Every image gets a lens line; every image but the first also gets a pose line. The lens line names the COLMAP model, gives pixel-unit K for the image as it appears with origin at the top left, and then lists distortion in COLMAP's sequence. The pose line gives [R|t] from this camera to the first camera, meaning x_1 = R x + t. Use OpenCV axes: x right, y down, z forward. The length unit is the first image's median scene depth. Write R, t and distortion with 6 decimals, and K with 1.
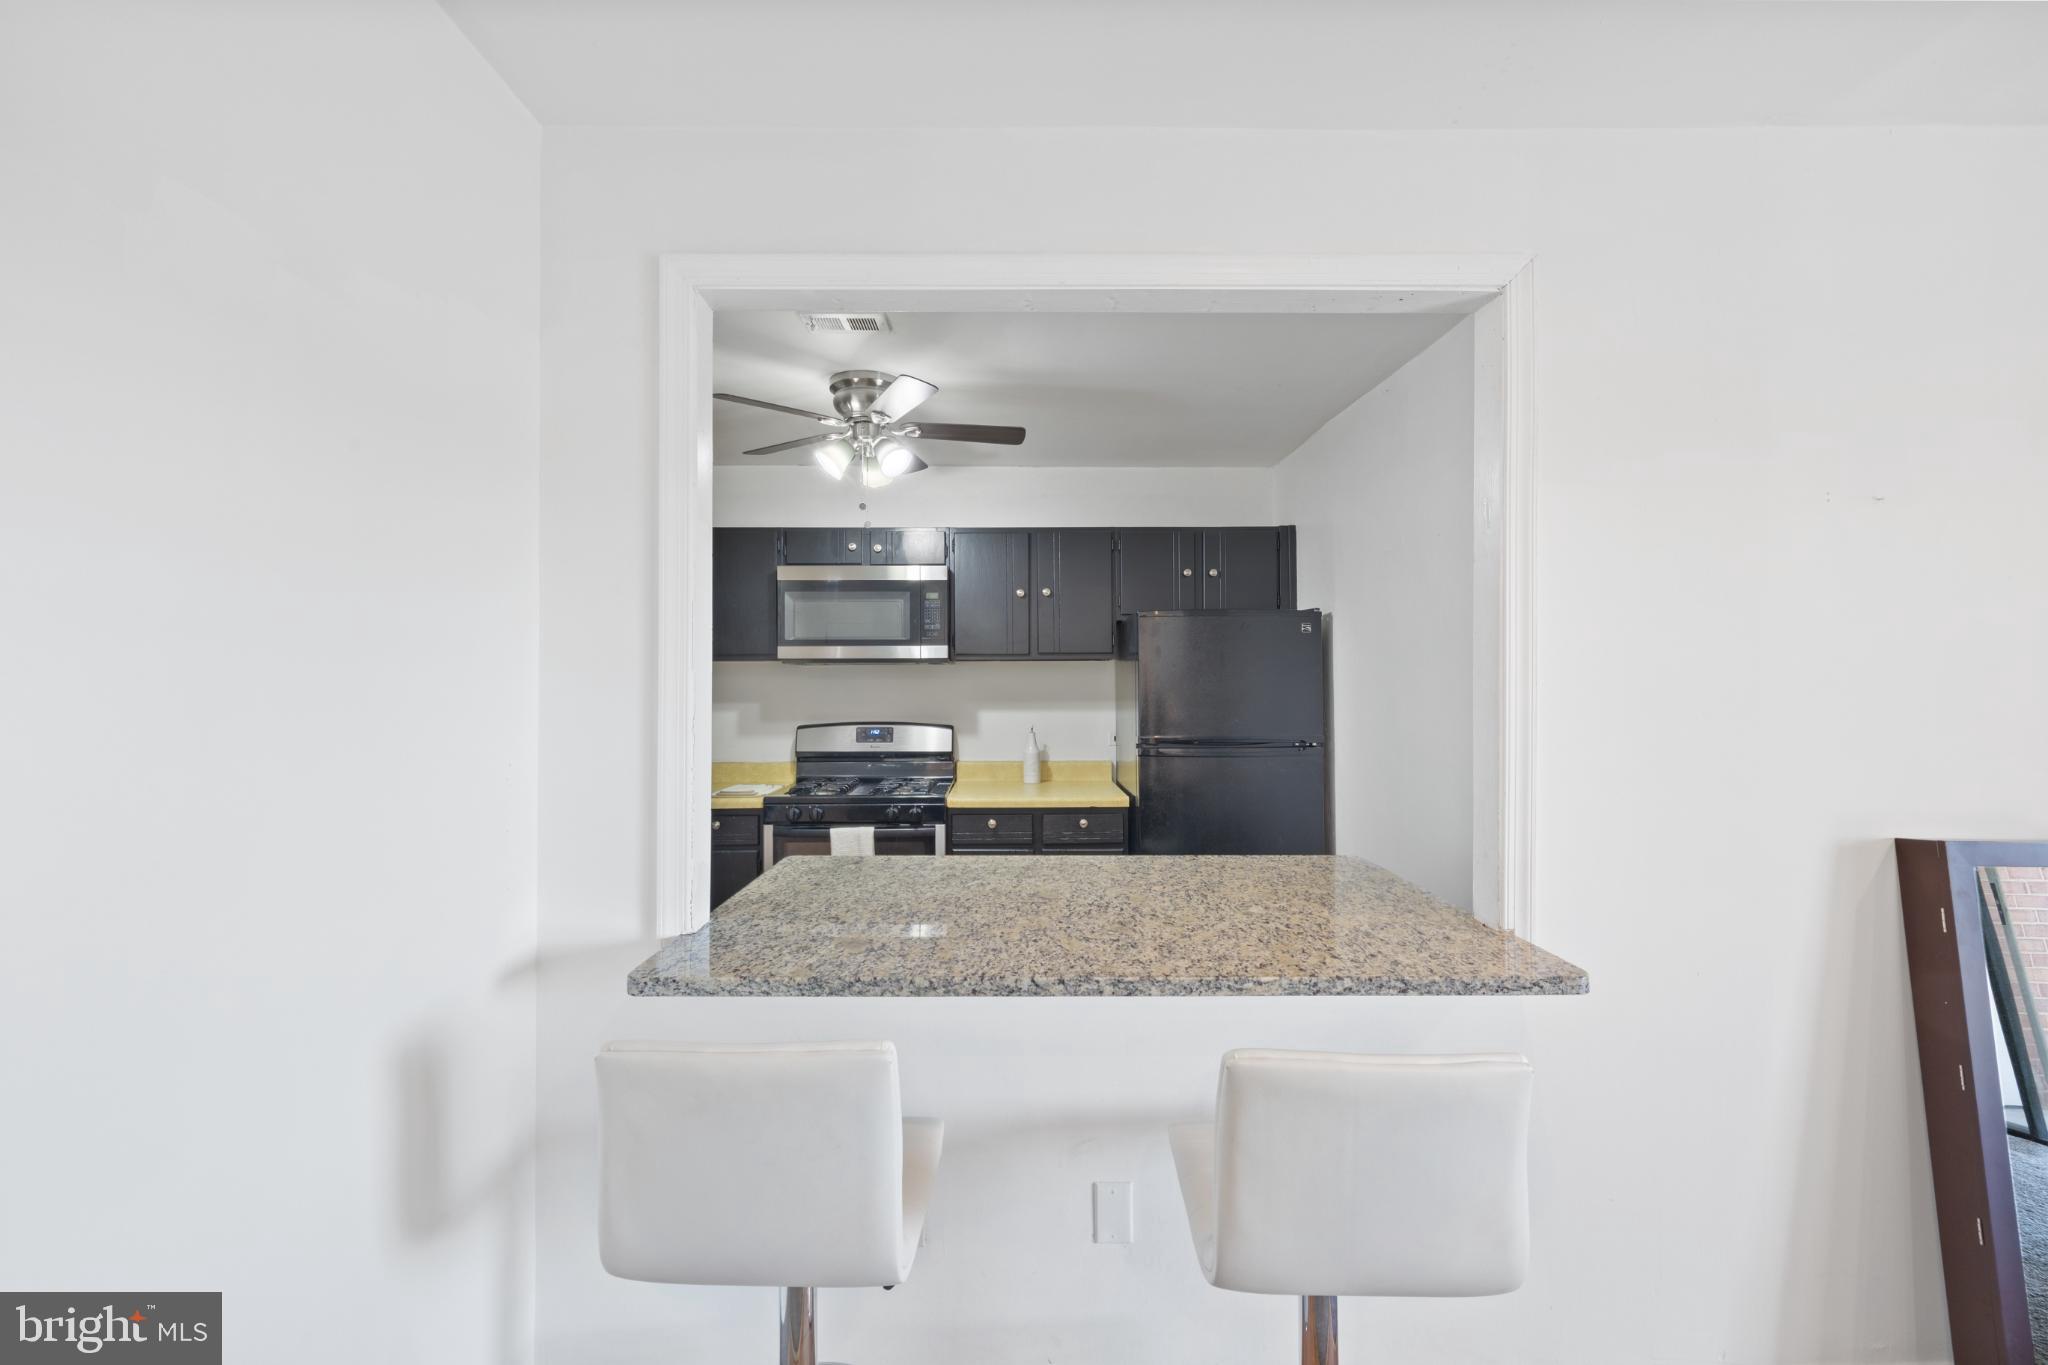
lens RADIAL K [[866.7, 0, 1032.3], [0, 866.7, 683.9], [0, 0, 1]] dist [0.000675, 0.000497]
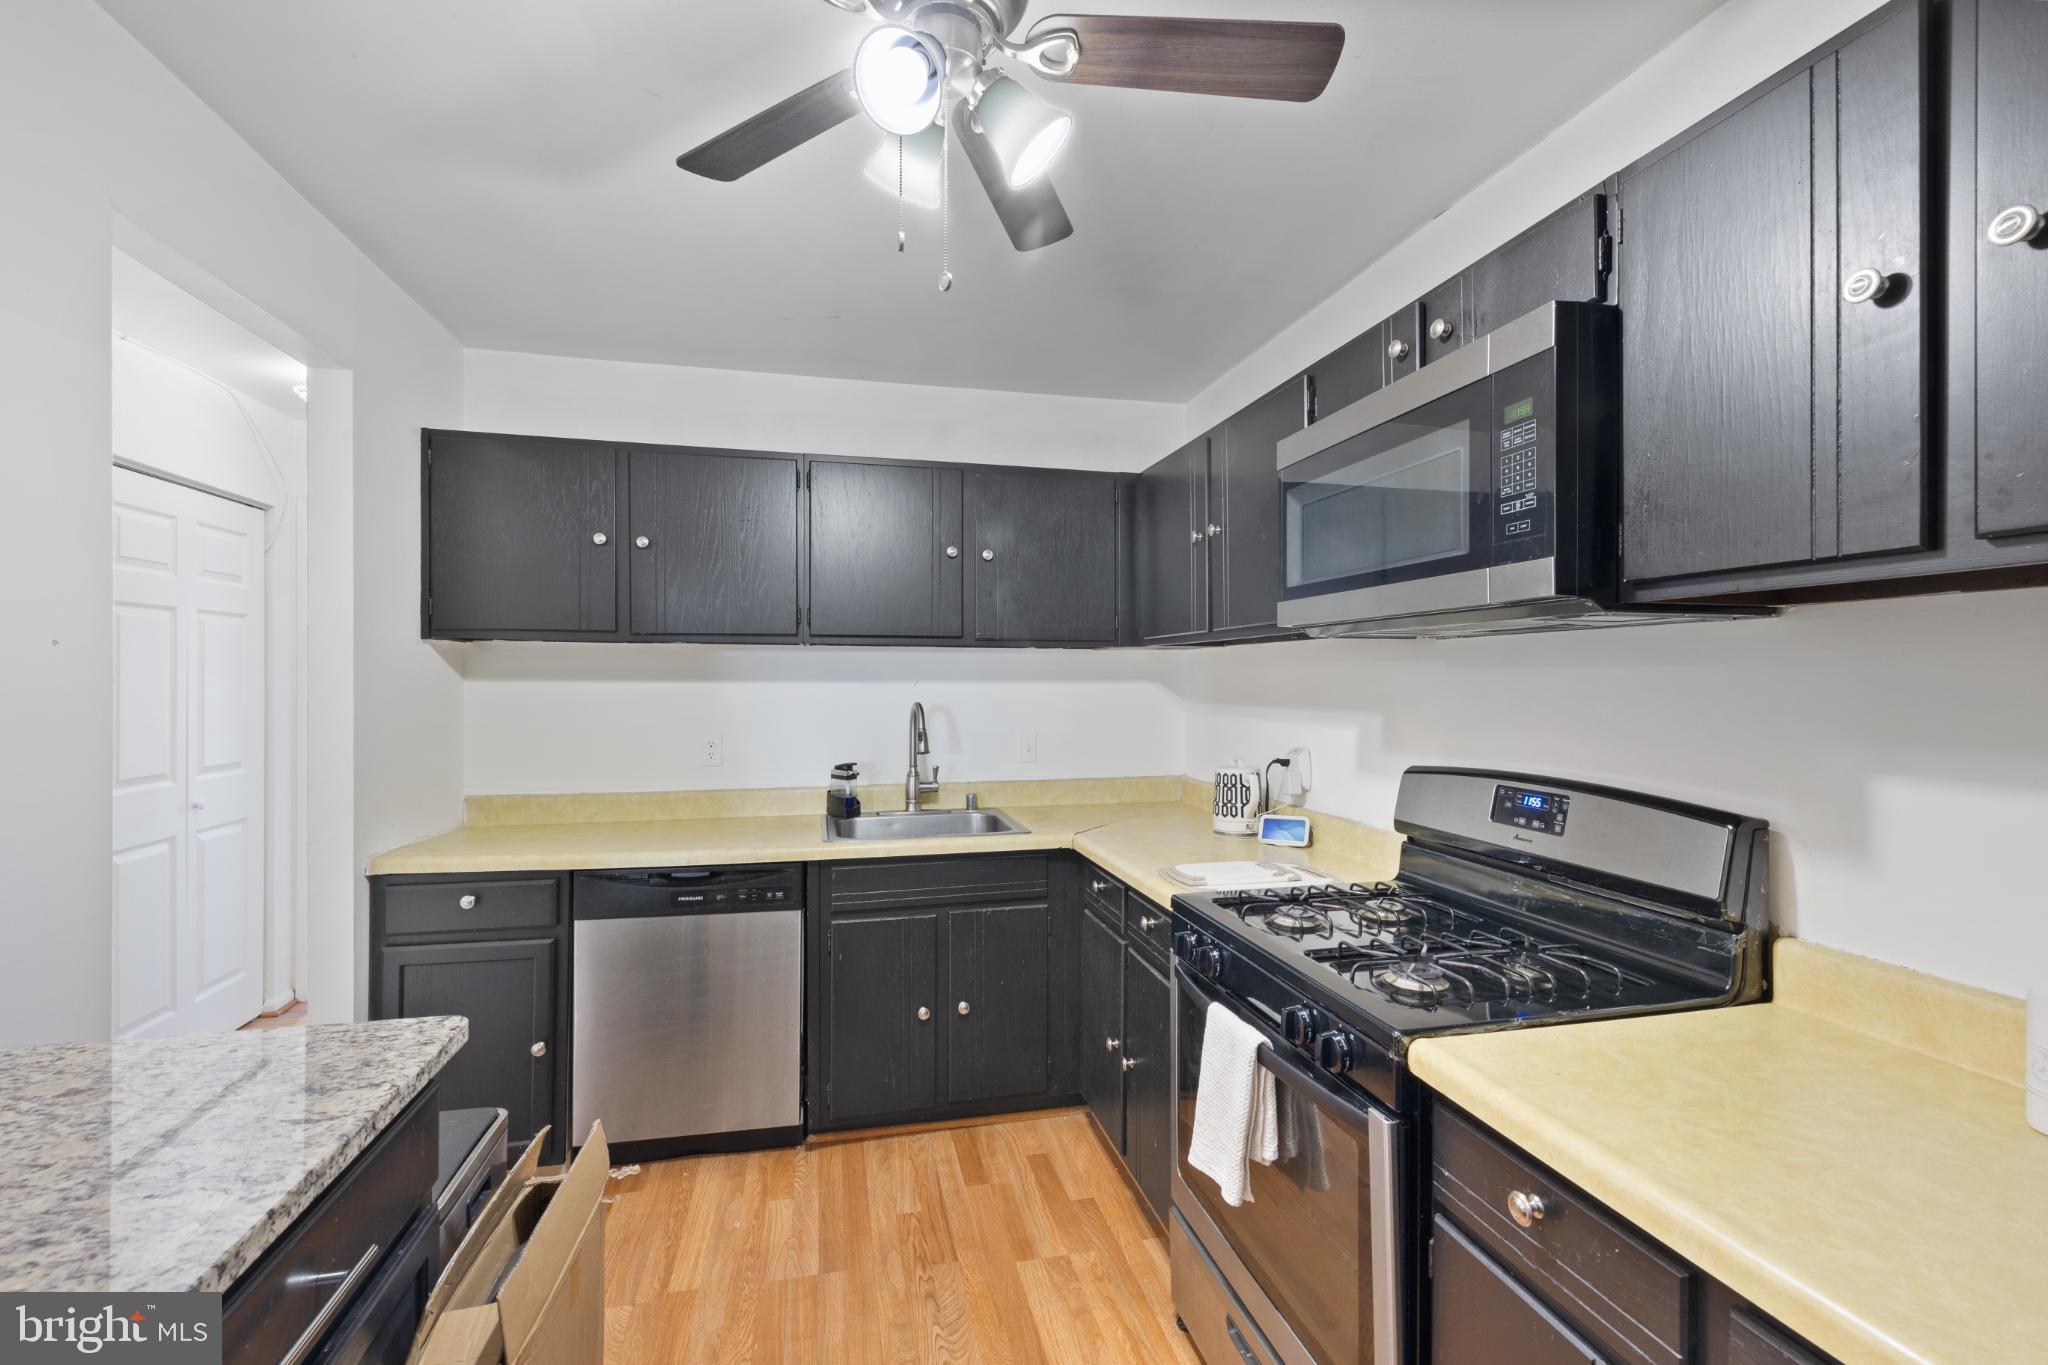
lens RADIAL K [[896.5, 0, 1032.1], [0, 896.5, 679.3], [0, 0, 1]] dist [-0.001804, -0.000041]
pose [[0.204425, 0.006527, -0.978860, 0.181445], [-0.007817, 0.999957, 0.005036, -0.000163], [0.978851, 0.006622, 0.204468, 0.750035]]
